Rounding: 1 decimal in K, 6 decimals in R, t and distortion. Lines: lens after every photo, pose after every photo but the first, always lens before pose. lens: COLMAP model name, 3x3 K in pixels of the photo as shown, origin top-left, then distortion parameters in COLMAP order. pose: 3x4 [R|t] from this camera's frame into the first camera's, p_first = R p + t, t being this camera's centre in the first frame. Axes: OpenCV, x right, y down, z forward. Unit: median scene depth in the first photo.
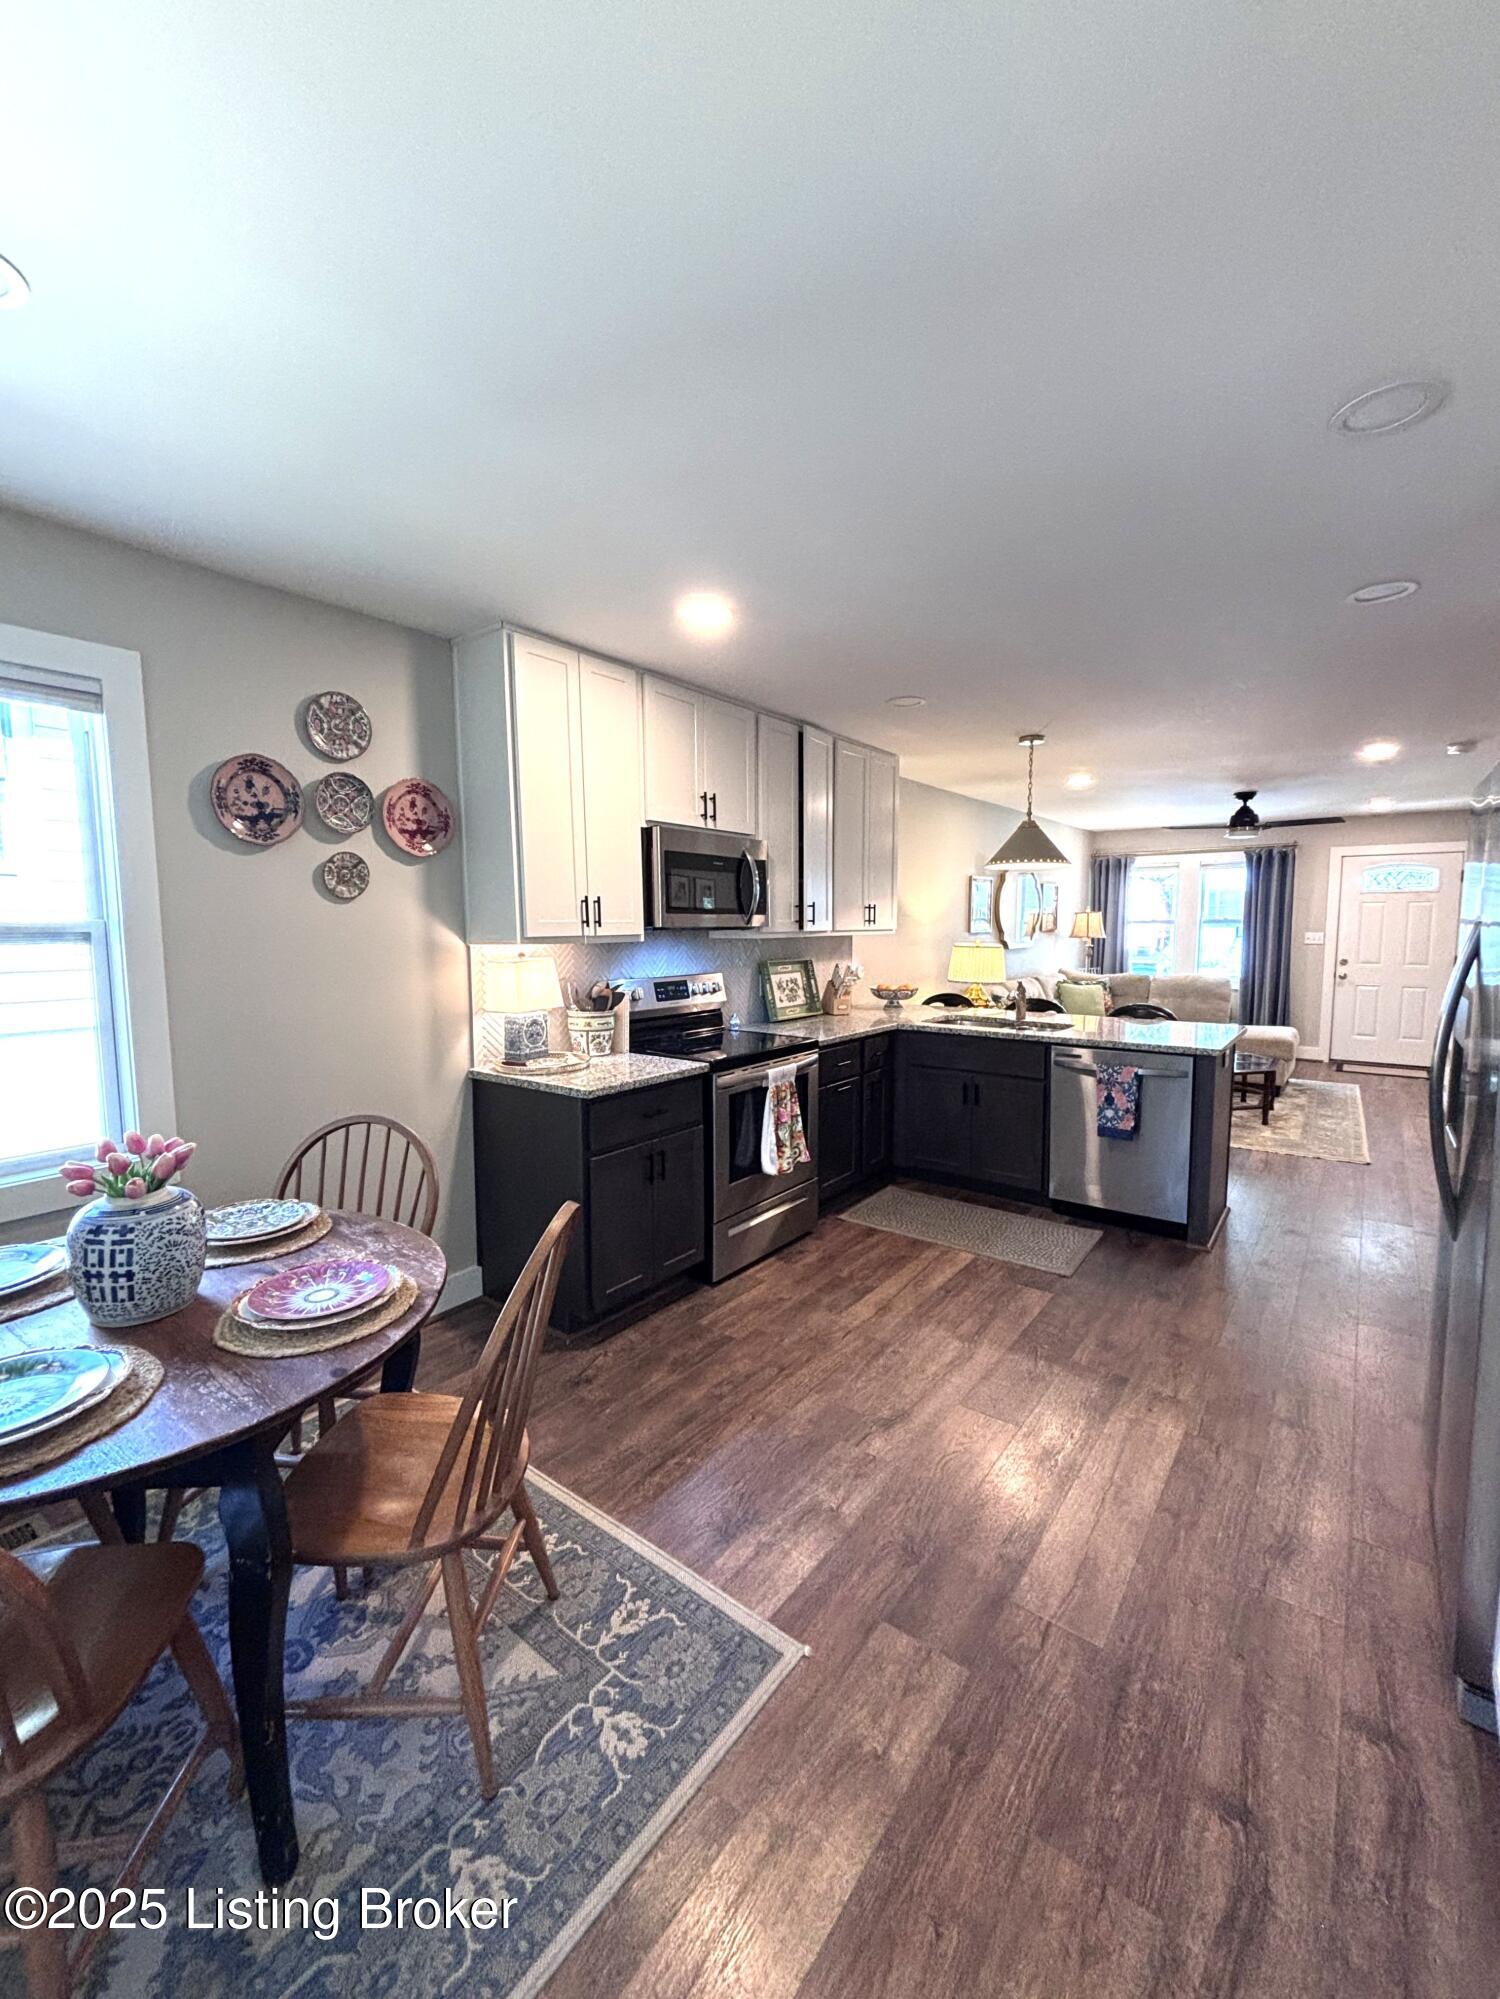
lens RADIAL K [[809.1, 0, 750.0], [0, 809.1, 999.5], [0, 0, 1]] dist [0.012081, 0.000107]
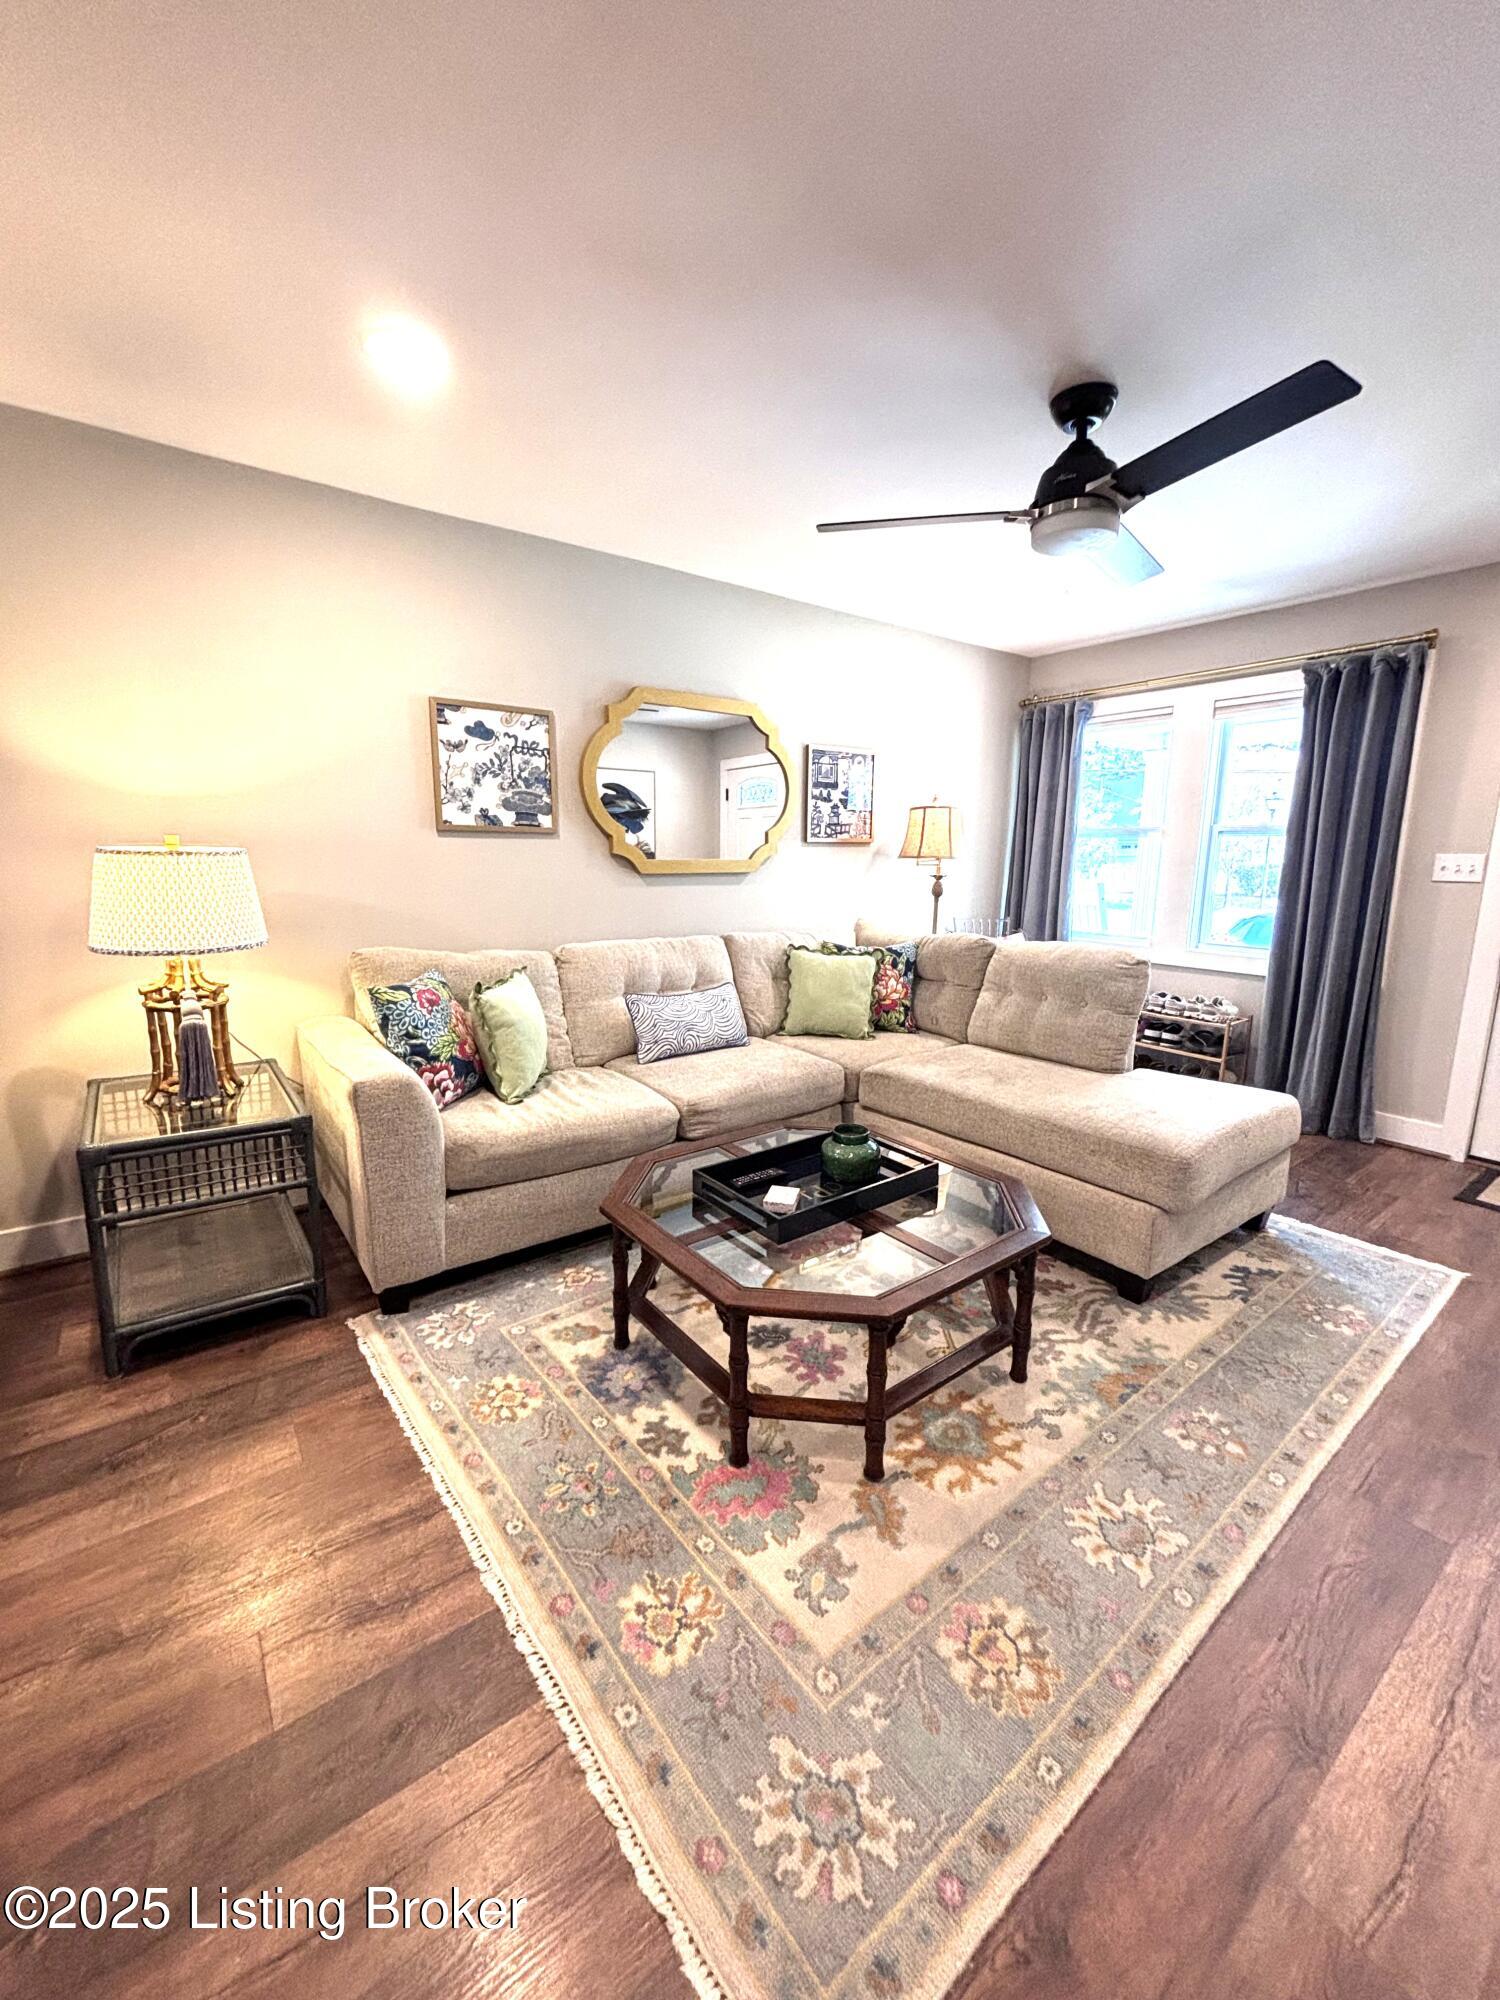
lens RADIAL K [[809.5, 0, 750.0], [0, 809.5, 1000.0], [0, 0, 1]] dist [0.012081, 0.000107]
pose [[0.964812, 0.061732, -0.255592, 0.822235], [-0.040747, 0.995409, 0.086604, -0.052923], [0.259765, -0.073142, 0.962898, 0.896255]]
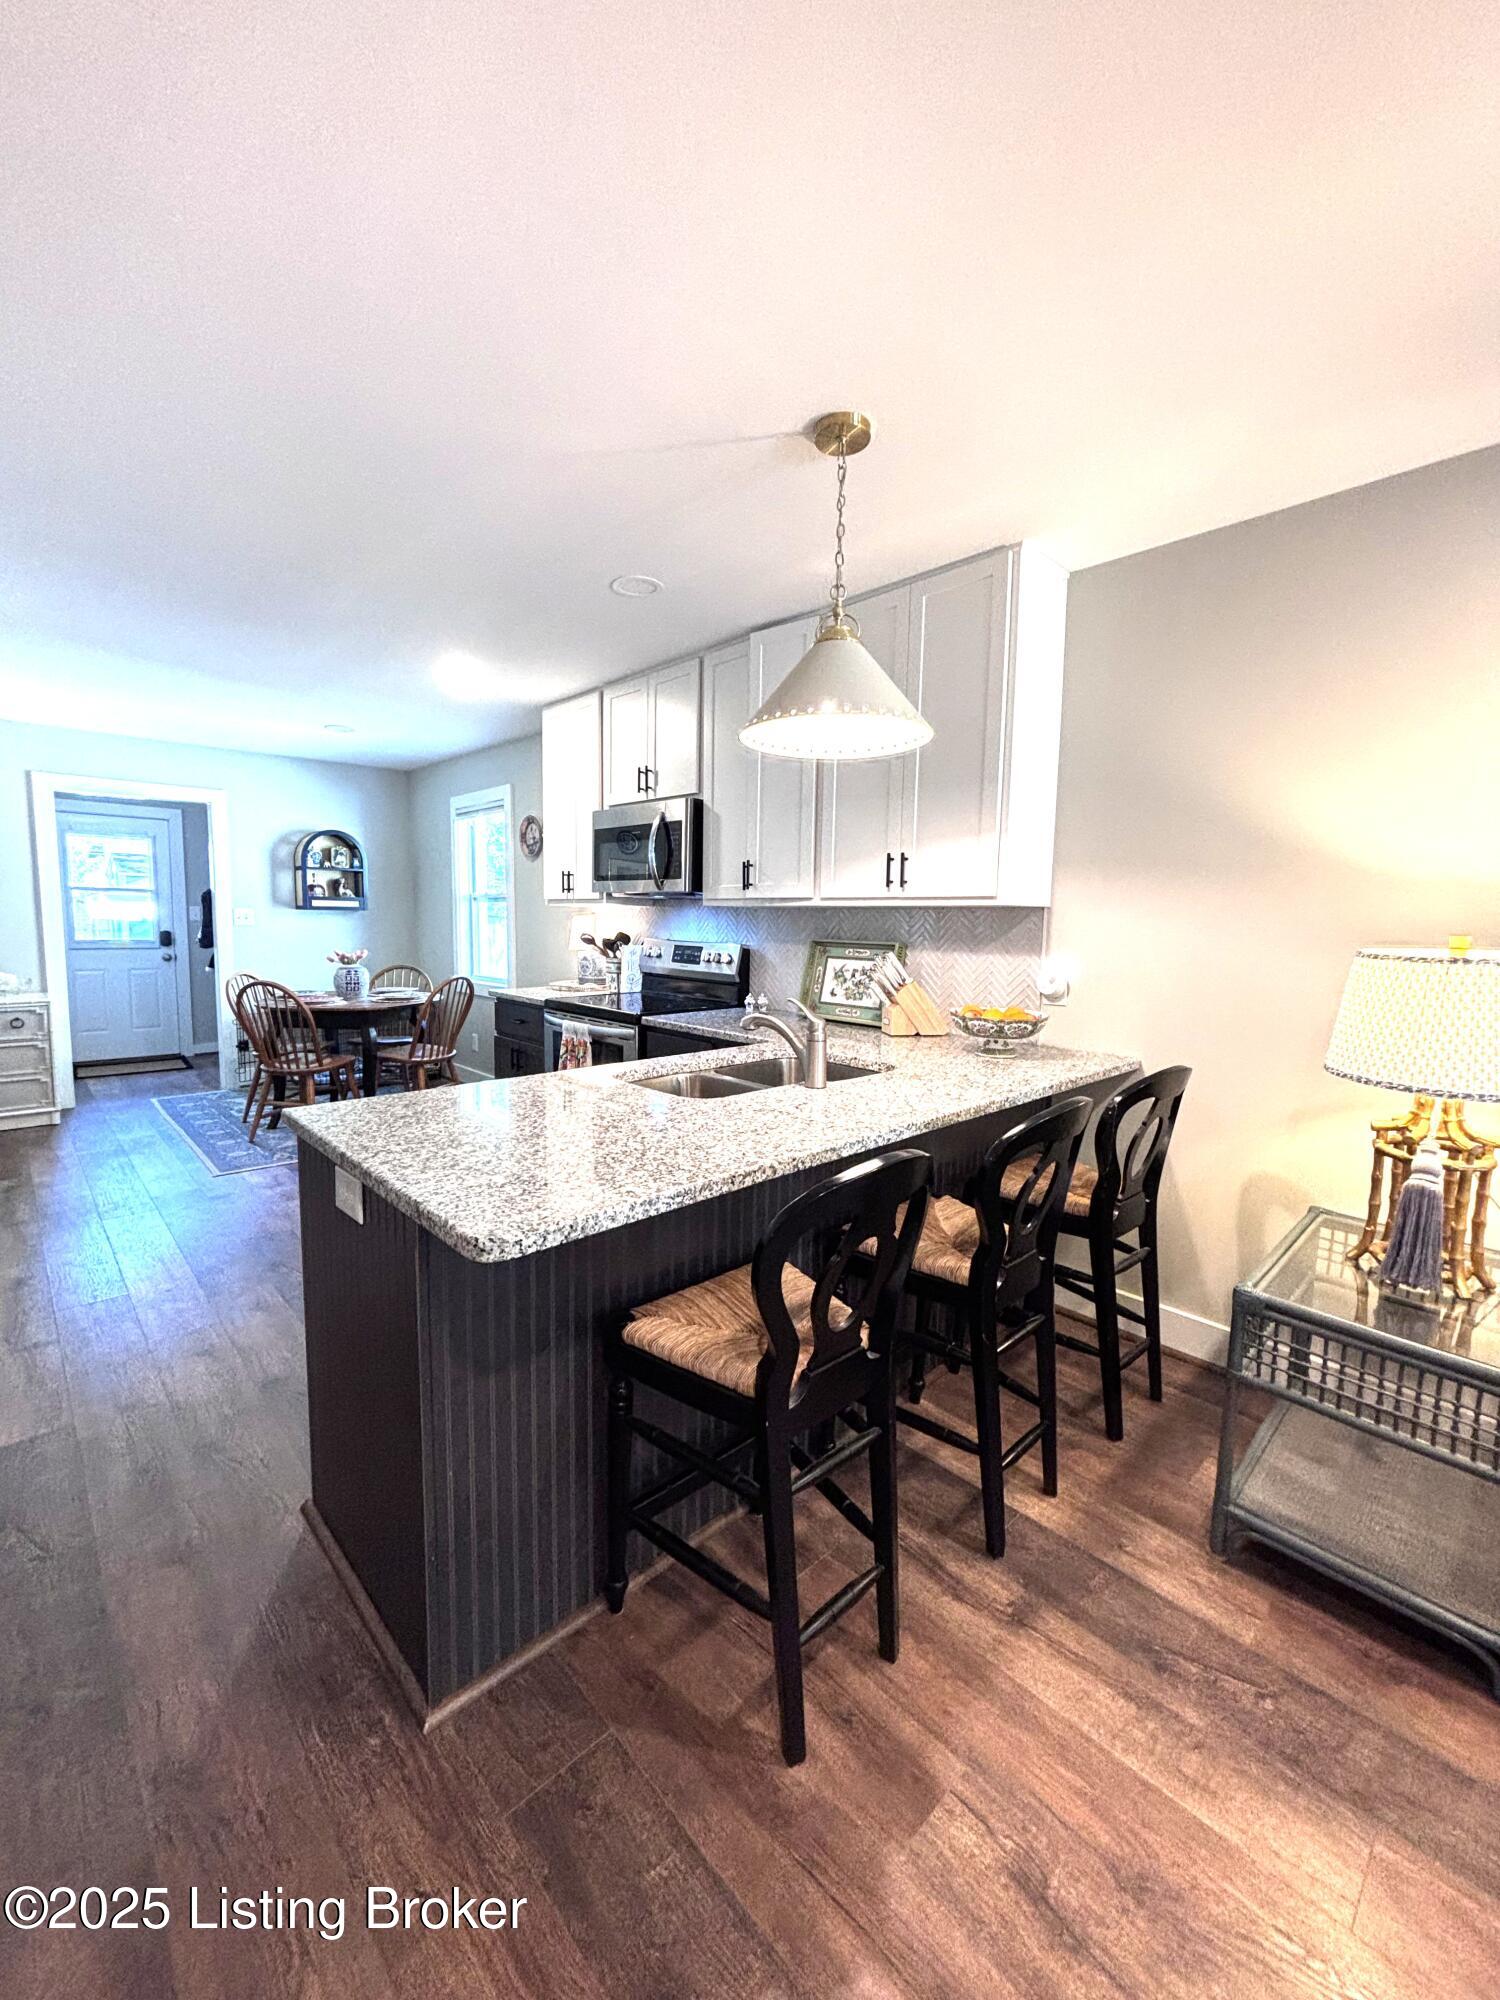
lens RADIAL K [[801.2, 0, 750.0], [0, 801.2, 1000.0], [0, 0, 1]] dist [0.000140, 0.000246]
pose [[-0.144219, 0.102042, -0.984270, 0.767271], [-0.113395, 0.986412, 0.118879, -0.071324], [0.983027, 0.128756, -0.130688, 1.009533]]
